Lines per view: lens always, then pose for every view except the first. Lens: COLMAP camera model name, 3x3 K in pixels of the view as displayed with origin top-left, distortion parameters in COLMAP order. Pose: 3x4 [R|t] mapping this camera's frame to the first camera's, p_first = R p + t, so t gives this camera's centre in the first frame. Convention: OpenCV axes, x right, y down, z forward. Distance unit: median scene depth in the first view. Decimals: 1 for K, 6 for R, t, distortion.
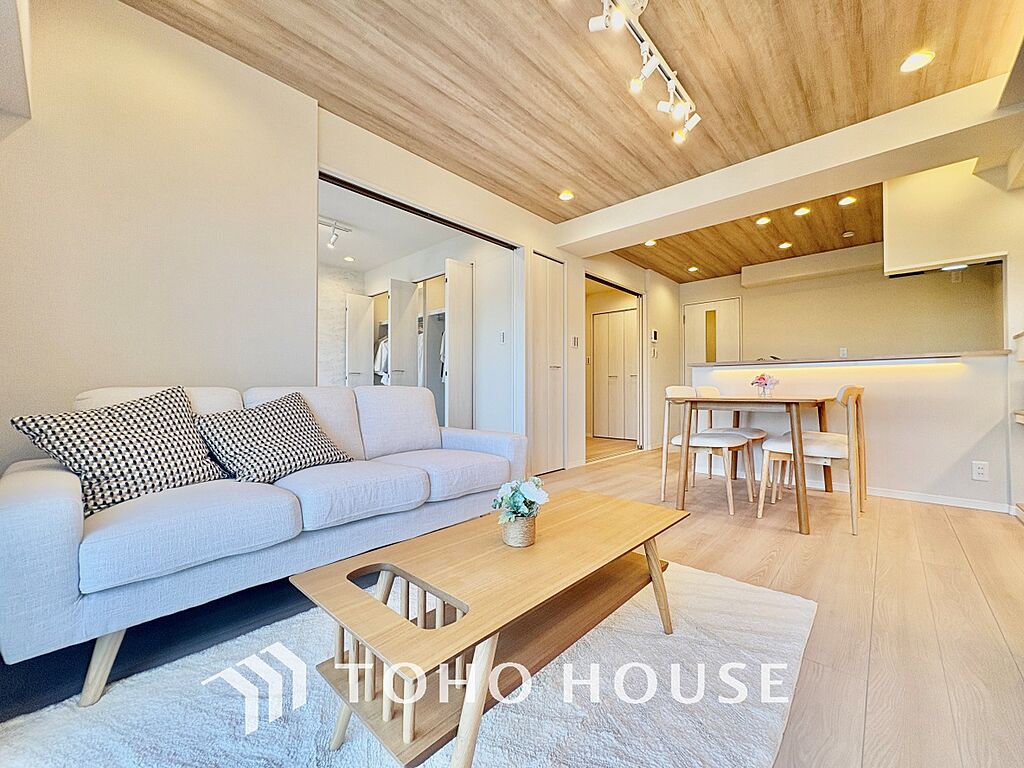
lens RADIAL K [[408.1, 0, 513.1], [0, 408.1, 383.6], [0, 0, 1]] dist [-0.002151, 0.000463]
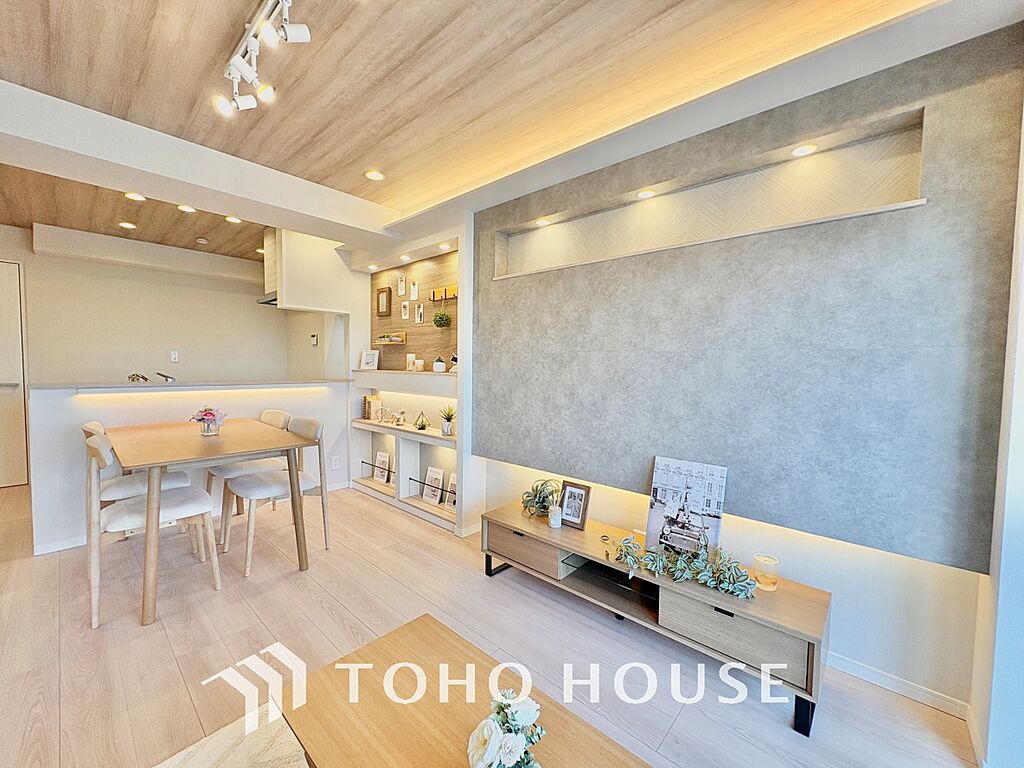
lens RADIAL K [[408.1, 0, 511.0], [0, 408.1, 384.8], [0, 0, 1]] dist [-0.002151, 0.000463]
pose [[-0.005852, -0.048407, 0.998811, -0.232455], [-0.029675, 0.998396, 0.048213, -0.128030], [-0.999542, -0.029358, -0.007279, 0.362935]]
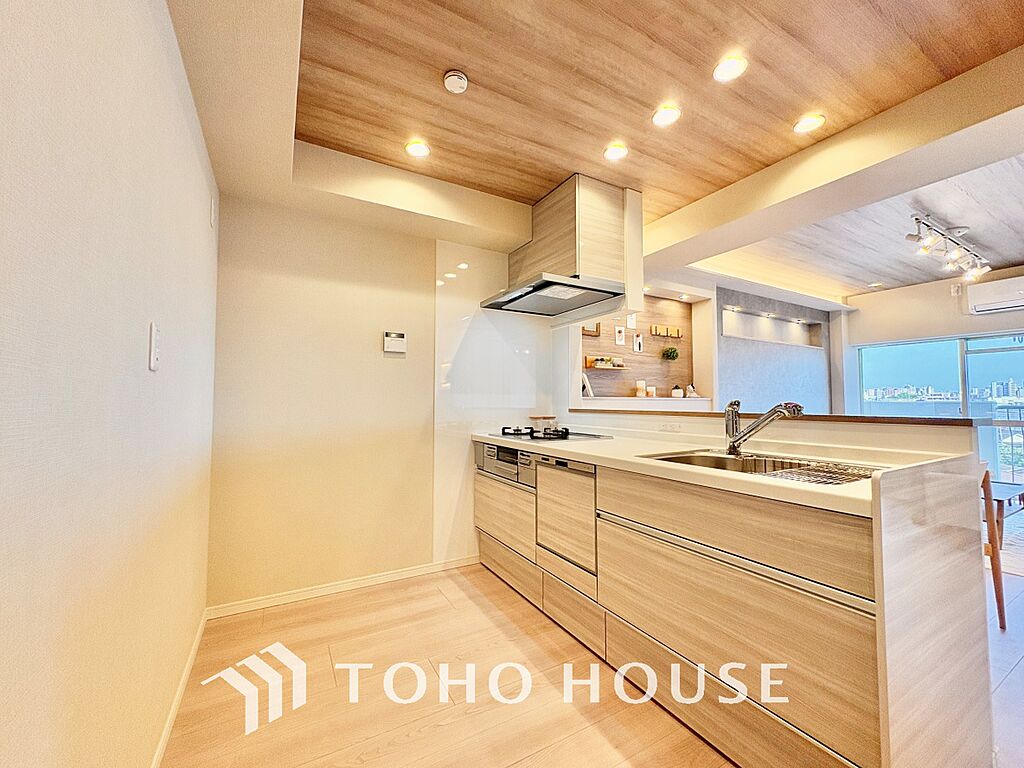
lens RADIAL K [[408.1, 0, 509.1], [0, 408.1, 384.7], [0, 0, 1]] dist [-0.002151, 0.000463]
pose [[-0.950014, 0.012880, 0.311940, 0.900863], [-0.005780, 0.998252, -0.058821, -0.069136], [-0.312153, -0.057684, -0.948279, 1.854145]]
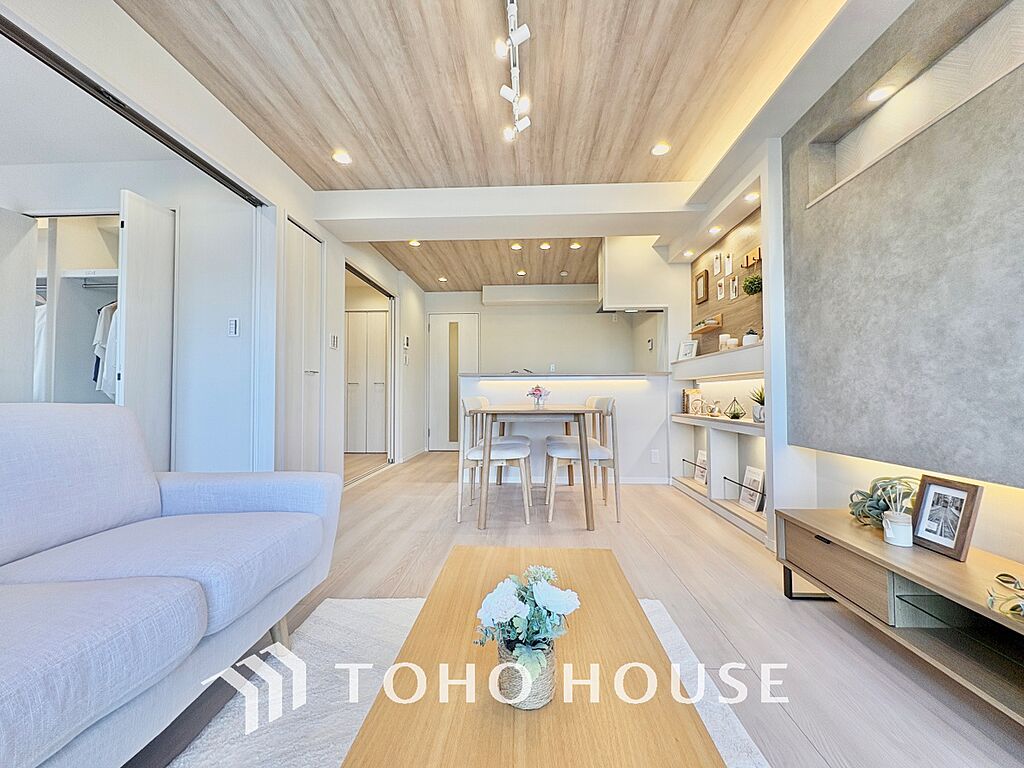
lens RADIAL K [[408.1, 0, 512.2], [0, 408.1, 384.5], [0, 0, 1]] dist [-0.002151, 0.000463]
pose [[0.767328, 0.014353, 0.641094, -0.131501], [-0.006851, 0.999876, -0.014185, -0.010911], [-0.641218, 0.006492, 0.767331, 0.203064]]
